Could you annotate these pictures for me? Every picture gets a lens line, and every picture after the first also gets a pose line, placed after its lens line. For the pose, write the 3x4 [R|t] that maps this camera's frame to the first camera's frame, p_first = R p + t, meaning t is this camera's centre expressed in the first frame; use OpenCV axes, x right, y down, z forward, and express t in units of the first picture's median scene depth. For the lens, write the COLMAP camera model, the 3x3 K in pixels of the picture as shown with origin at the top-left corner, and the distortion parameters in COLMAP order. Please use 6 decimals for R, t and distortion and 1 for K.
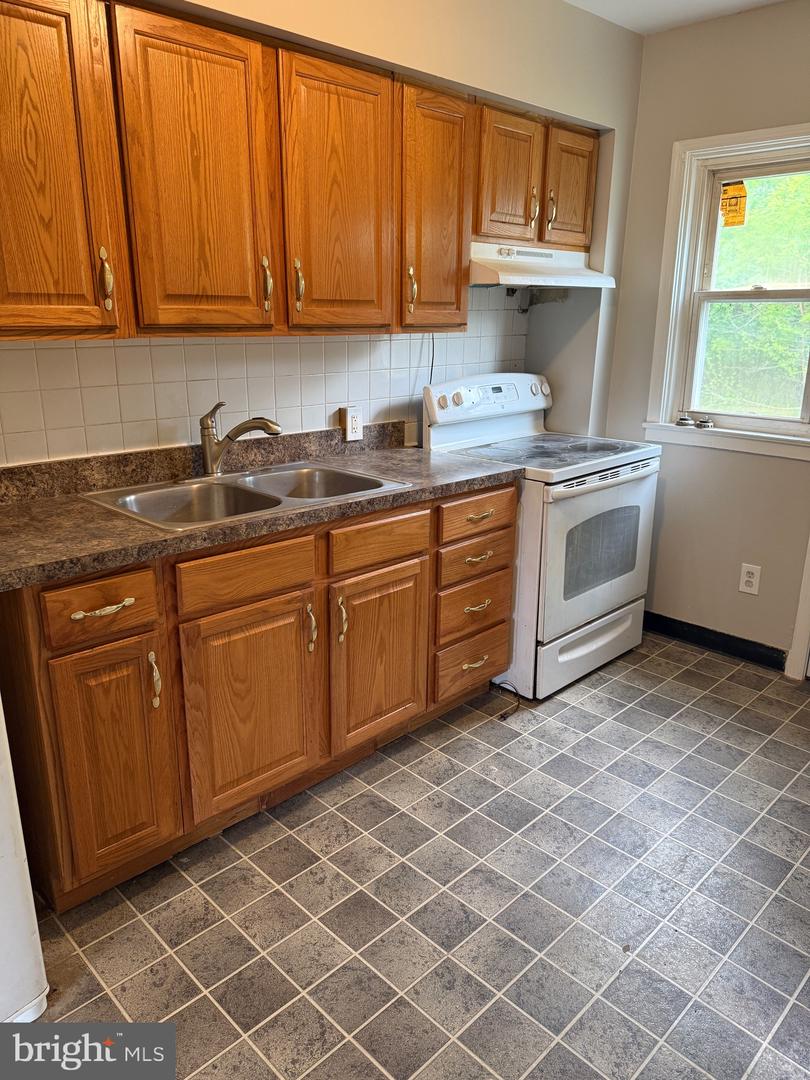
lens RADIAL K [[771.7, 0, 405.0], [0, 771.7, 540.0], [0, 0, 1]] dist [0.037692, -0.001495]
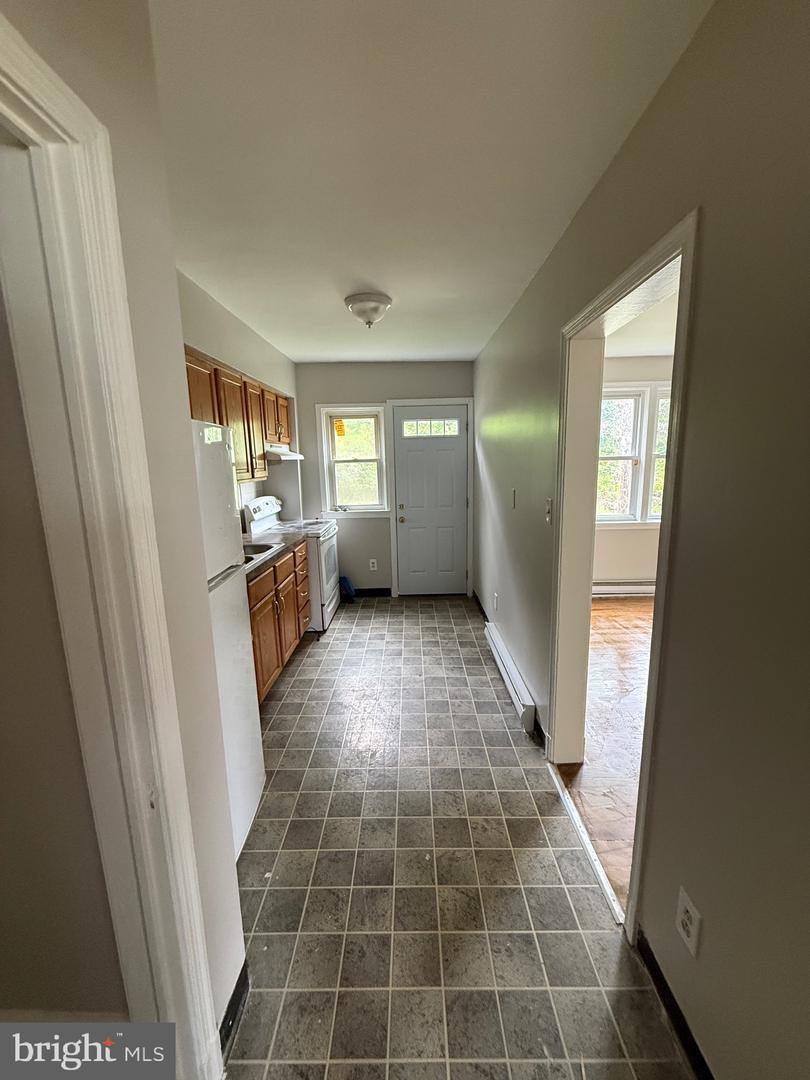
lens RADIAL K [[431.3, 0, 405.0], [0, 431.3, 540.0], [0, 0, 1]] dist [0.000248, 0.000001]
pose [[0.707908, -0.152761, 0.689587, -0.499020], [0.228319, 0.973406, -0.018751, 0.019978], [-0.668384, 0.170720, 0.723960, -0.152775]]
